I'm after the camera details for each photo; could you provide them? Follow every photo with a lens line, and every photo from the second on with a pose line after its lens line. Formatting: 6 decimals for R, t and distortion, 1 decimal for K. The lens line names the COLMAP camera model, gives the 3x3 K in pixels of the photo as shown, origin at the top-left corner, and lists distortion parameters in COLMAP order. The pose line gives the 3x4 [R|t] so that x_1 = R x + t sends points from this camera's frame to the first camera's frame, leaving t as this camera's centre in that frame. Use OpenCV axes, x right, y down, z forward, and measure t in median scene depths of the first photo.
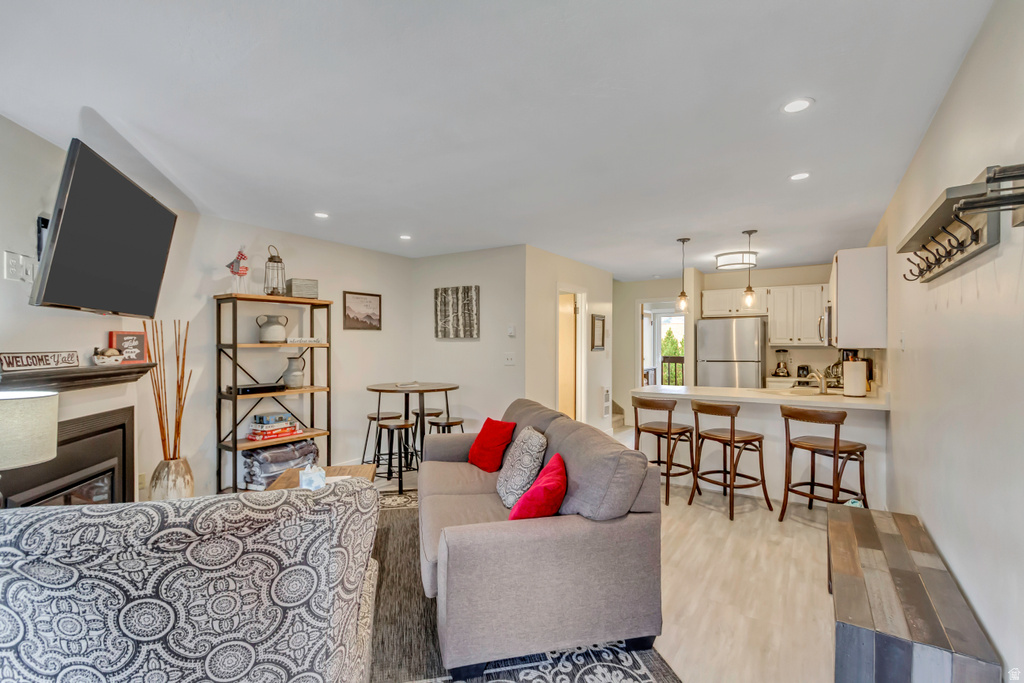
lens RADIAL K [[468.5, 0, 509.0], [0, 468.5, 344.4], [0, 0, 1]] dist [0.002666, 0.000008]
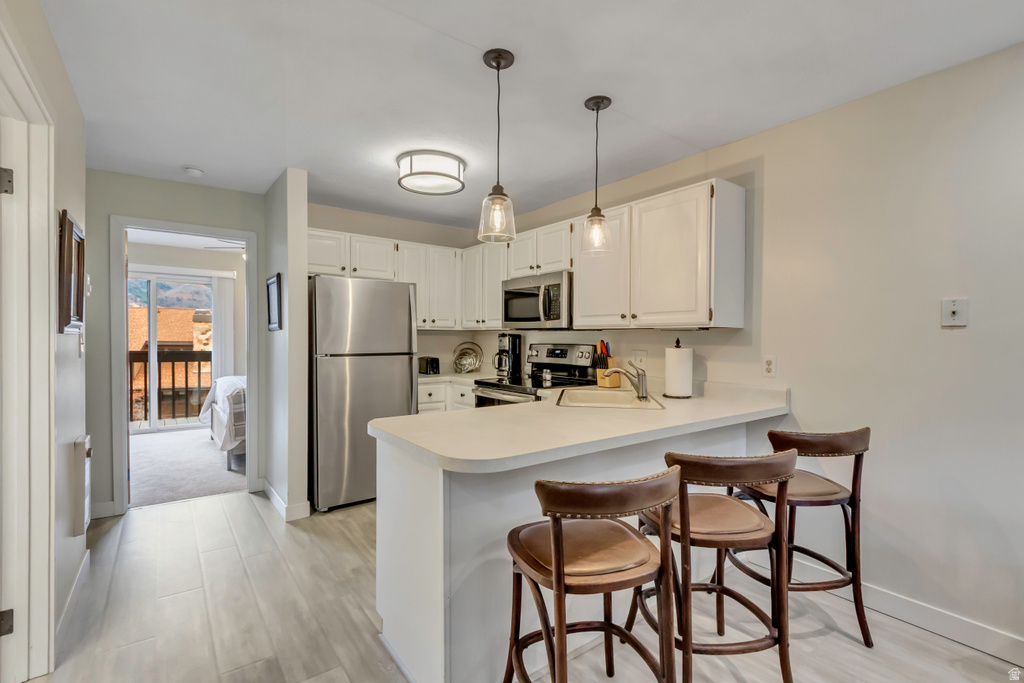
lens RADIAL K [[460.4, 0, 512.0], [0, 460.4, 341.5], [0, 0, 1]] dist [0.000181, -0.000103]
pose [[0.330583, -0.003097, 0.943772, 0.012129], [-0.004302, 0.999979, 0.004789, 0.012930], [-0.943767, -0.005643, 0.330563, 0.656766]]
